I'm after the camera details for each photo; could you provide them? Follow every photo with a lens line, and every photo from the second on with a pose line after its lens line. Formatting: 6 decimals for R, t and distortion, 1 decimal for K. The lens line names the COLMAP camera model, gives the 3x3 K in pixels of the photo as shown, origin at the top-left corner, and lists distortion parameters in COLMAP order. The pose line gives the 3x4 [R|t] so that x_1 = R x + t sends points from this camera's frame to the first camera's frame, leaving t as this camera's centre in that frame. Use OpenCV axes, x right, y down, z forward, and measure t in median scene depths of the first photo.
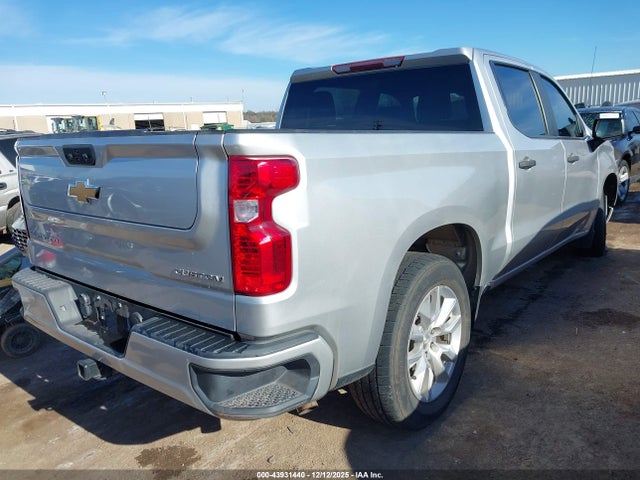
lens RADIAL K [[504.3, 0, 320.3], [0, 504.3, 241.6], [0, 0, 1]] dist [0.118809, -0.195726]
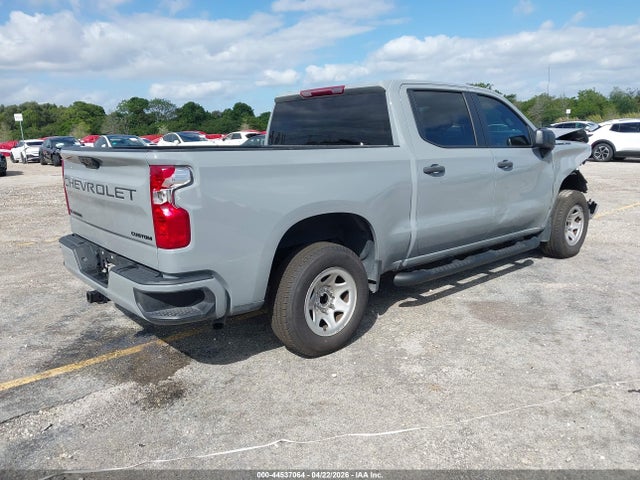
lens RADIAL K [[510.4, 0, 311.6], [0, 510.4, 236.5], [0, 0, 1]] dist [0.058940, -0.089061]
pose [[0.984631, 0.030220, -0.172012, 0.495337], [-0.032017, 0.999458, -0.007681, 0.051963], [0.171687, 0.013070, 0.985065, -0.464010]]
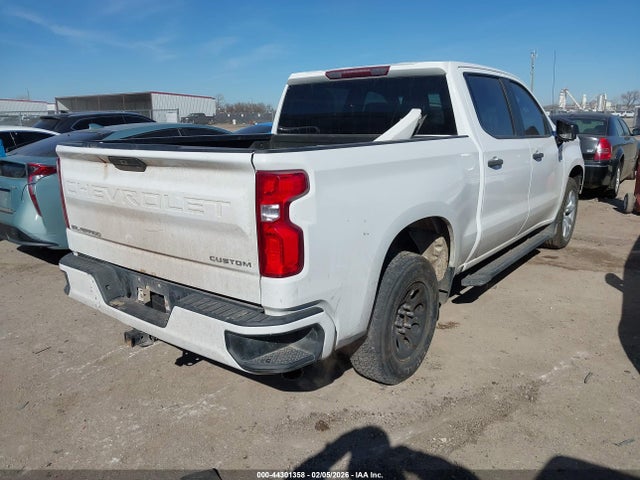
lens RADIAL K [[510.4, 0, 311.6], [0, 510.4, 236.5], [0, 0, 1]] dist [0.058940, -0.089061]
pose [[0.999903, -0.008544, 0.010980, -0.040157], [0.008258, 0.999632, 0.025829, -0.024289], [-0.011197, -0.025735, 0.999606, -0.238349]]
